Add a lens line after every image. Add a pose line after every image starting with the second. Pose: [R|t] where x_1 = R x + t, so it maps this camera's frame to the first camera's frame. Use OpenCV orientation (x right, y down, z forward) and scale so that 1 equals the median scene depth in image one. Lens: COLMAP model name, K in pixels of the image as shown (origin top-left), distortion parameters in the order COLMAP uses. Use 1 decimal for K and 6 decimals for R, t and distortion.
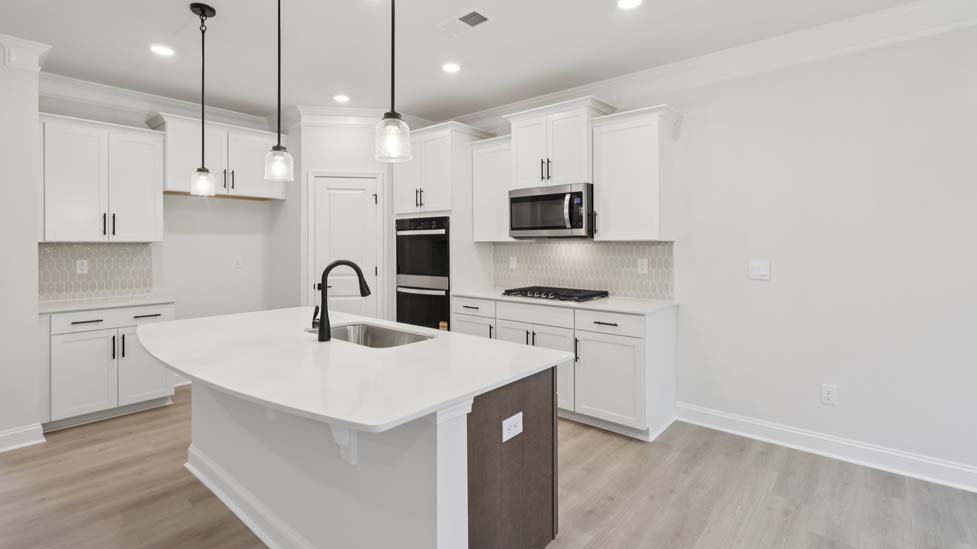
lens RADIAL K [[453.3, 0, 489.8], [0, 453.3, 243.1], [0, 0, 1]] dist [0.001732, -0.000254]
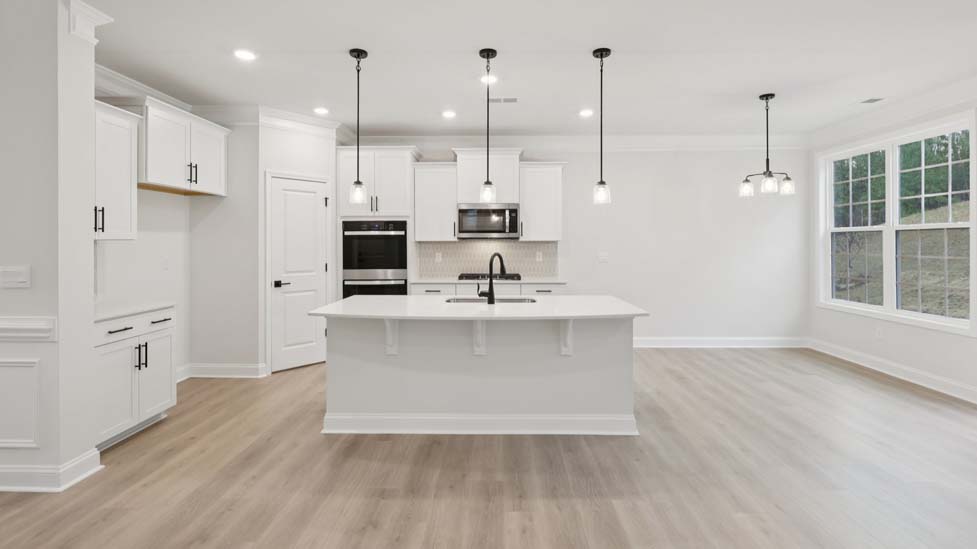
lens RADIAL K [[453.3, 0, 489.8], [0, 453.3, 243.1], [0, 0, 1]] dist [0.001732, -0.000254]
pose [[0.772204, 0.000523, 0.635374, -0.812278], [-0.001529, 0.999998, 0.001035, 0.001271], [-0.635372, -0.001771, 0.772204, -0.128928]]
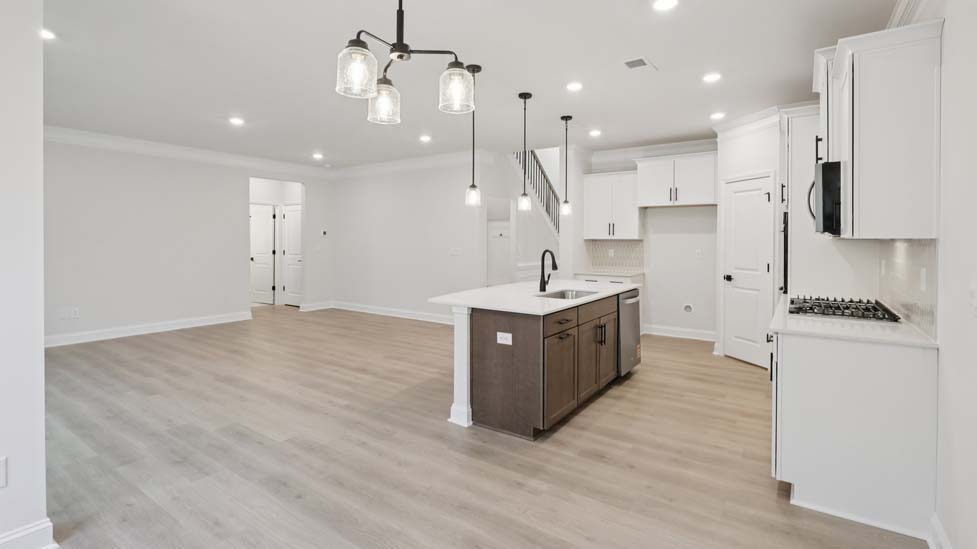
lens RADIAL K [[453.3, 0, 489.8], [0, 453.3, 243.1], [0, 0, 1]] dist [0.001732, -0.000254]
pose [[0.097191, 0.009389, -0.995221, 0.883747], [-0.002136, 0.999955, 0.009226, -0.002713], [0.995263, 0.001229, 0.097207, 0.352656]]
